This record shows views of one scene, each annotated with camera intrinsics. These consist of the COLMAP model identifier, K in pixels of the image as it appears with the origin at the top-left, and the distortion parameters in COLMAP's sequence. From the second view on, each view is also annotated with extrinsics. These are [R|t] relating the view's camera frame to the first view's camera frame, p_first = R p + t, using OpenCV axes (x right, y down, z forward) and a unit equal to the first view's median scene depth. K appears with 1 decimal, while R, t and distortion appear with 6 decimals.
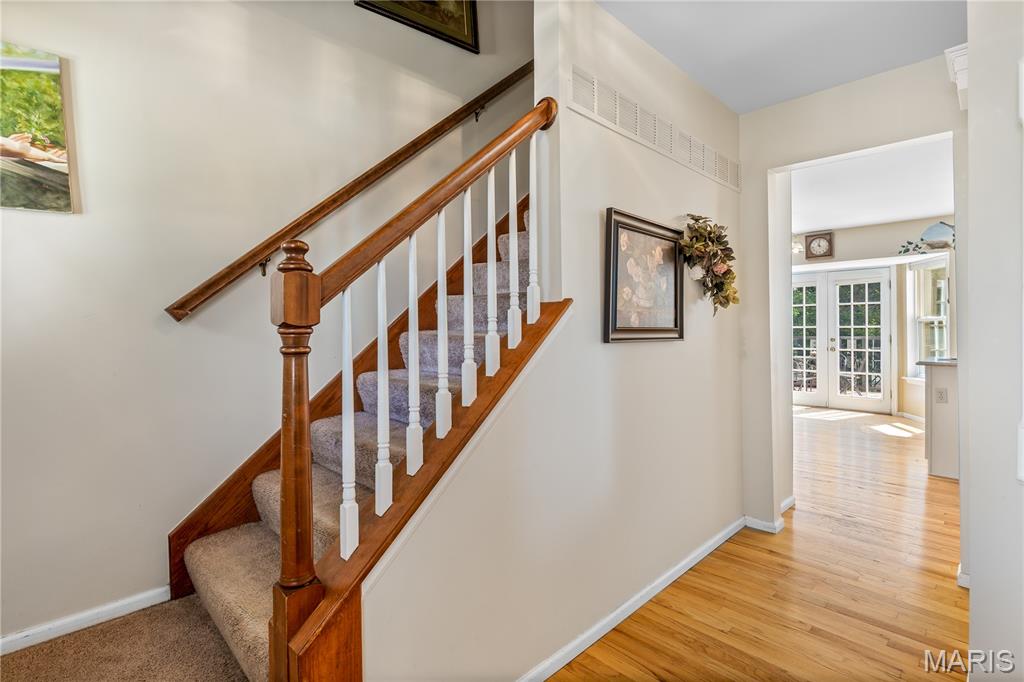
lens RADIAL K [[487.9, 0, 514.8], [0, 487.9, 336.0], [0, 0, 1]] dist [0.002041, 0.000514]
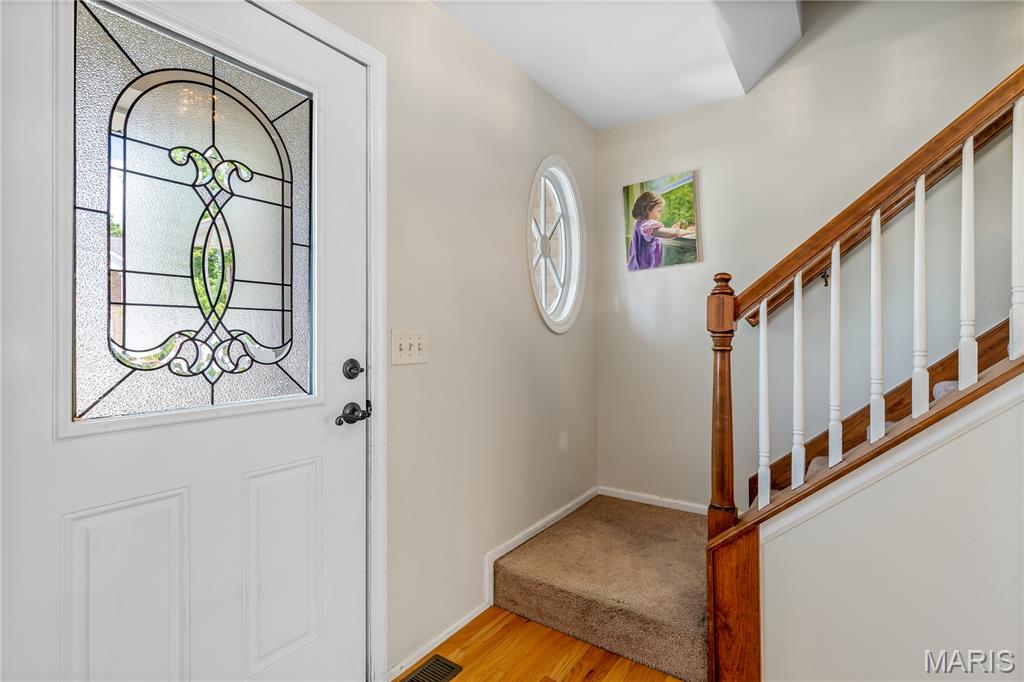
lens RADIAL K [[487.9, 0, 514.3], [0, 487.9, 335.2], [0, 0, 1]] dist [0.002041, 0.000514]
pose [[0.198355, 0.009263, -0.980087, 0.623960], [-0.011773, 0.999906, 0.007068, -0.009416], [0.980060, 0.010136, 0.198445, 0.069408]]
